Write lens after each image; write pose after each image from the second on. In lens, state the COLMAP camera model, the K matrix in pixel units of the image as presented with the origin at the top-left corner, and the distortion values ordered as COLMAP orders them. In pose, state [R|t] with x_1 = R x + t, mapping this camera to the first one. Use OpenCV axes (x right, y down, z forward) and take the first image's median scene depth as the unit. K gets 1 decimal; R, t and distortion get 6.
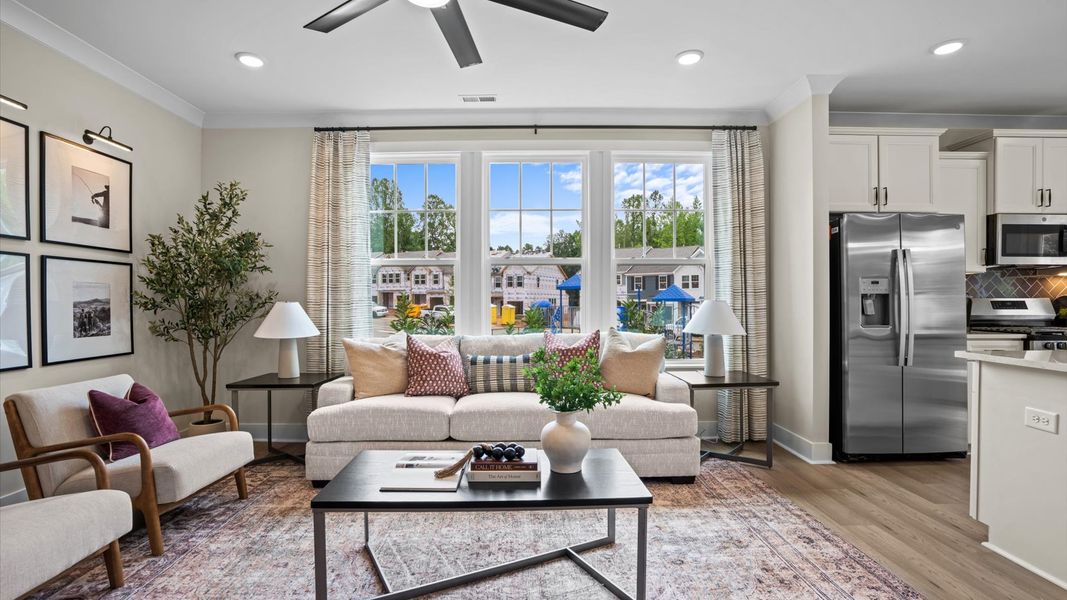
lens RADIAL K [[491.4, 0, 530.3], [0, 491.4, 308.5], [0, 0, 1]] dist [-0.024412, 0.001849]
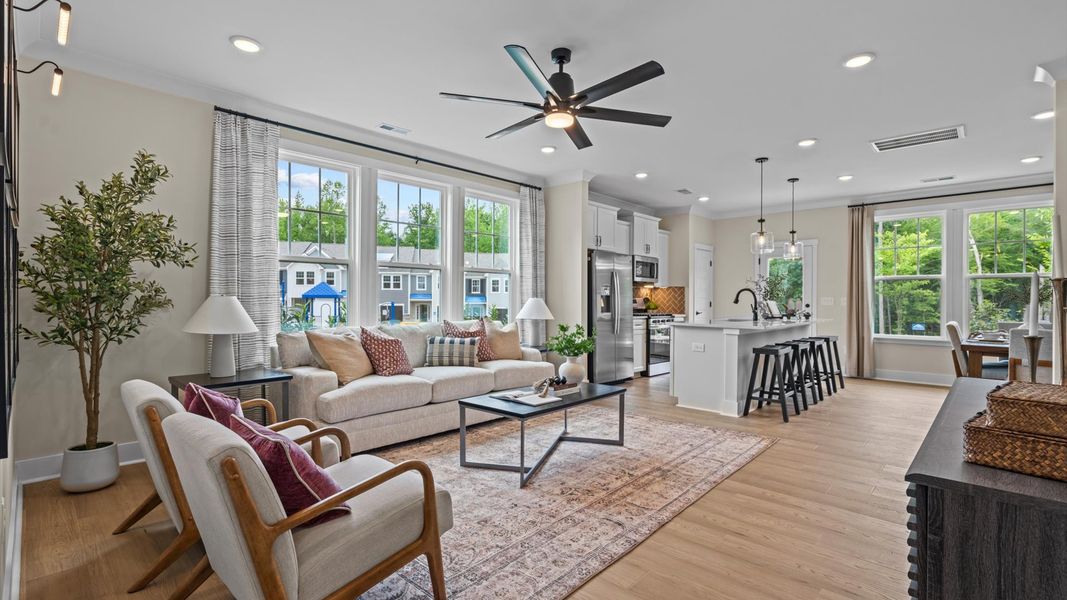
lens RADIAL K [[491.4, 0, 533.8], [0, 491.4, 302.4], [0, 0, 1]] dist [-0.024412, 0.001849]
pose [[0.688207, 0.003705, 0.725505, -0.763789], [0.003092, 0.999963, -0.008039, 0.009396], [-0.725508, 0.007776, 0.688170, -0.075504]]
